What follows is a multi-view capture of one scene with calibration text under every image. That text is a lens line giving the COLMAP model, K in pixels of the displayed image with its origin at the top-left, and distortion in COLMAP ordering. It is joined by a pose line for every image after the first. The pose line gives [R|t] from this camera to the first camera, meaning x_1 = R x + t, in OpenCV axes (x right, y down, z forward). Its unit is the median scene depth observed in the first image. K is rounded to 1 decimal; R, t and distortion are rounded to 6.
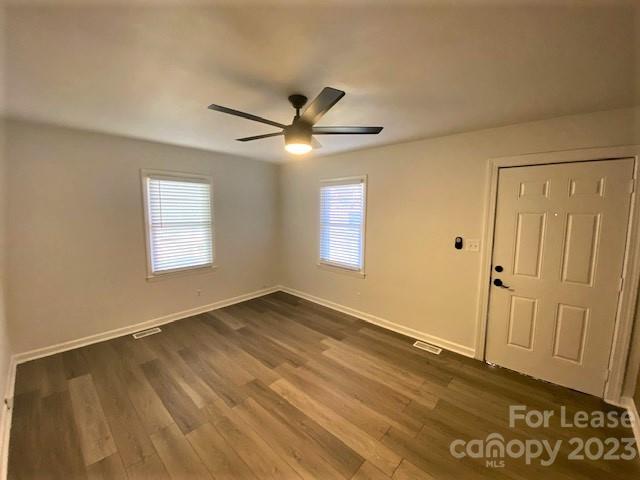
lens RADIAL K [[256.9, 0, 320.9], [0, 256.9, 240.6], [0, 0, 1]] dist [0.039821, -0.000084]
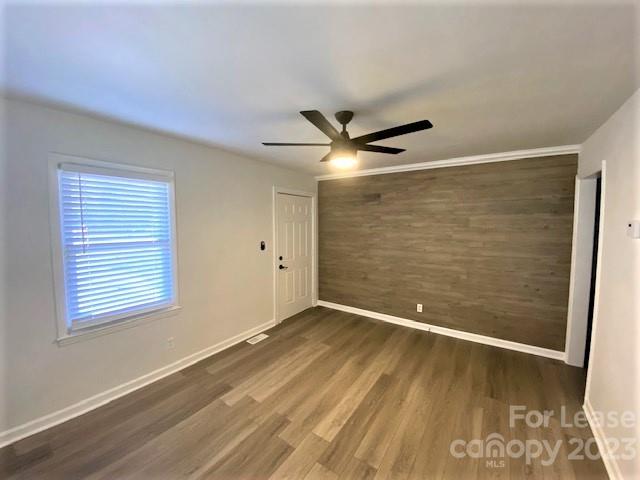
lens RADIAL K [[256.9, 0, 319.8], [0, 256.9, 236.0], [0, 0, 1]] dist [0.039821, -0.000084]
pose [[-0.113436, -0.068549, 0.991178, -0.796985], [0.111385, 0.990451, 0.081246, -0.112353], [-0.987282, 0.119619, -0.104717, 0.871491]]
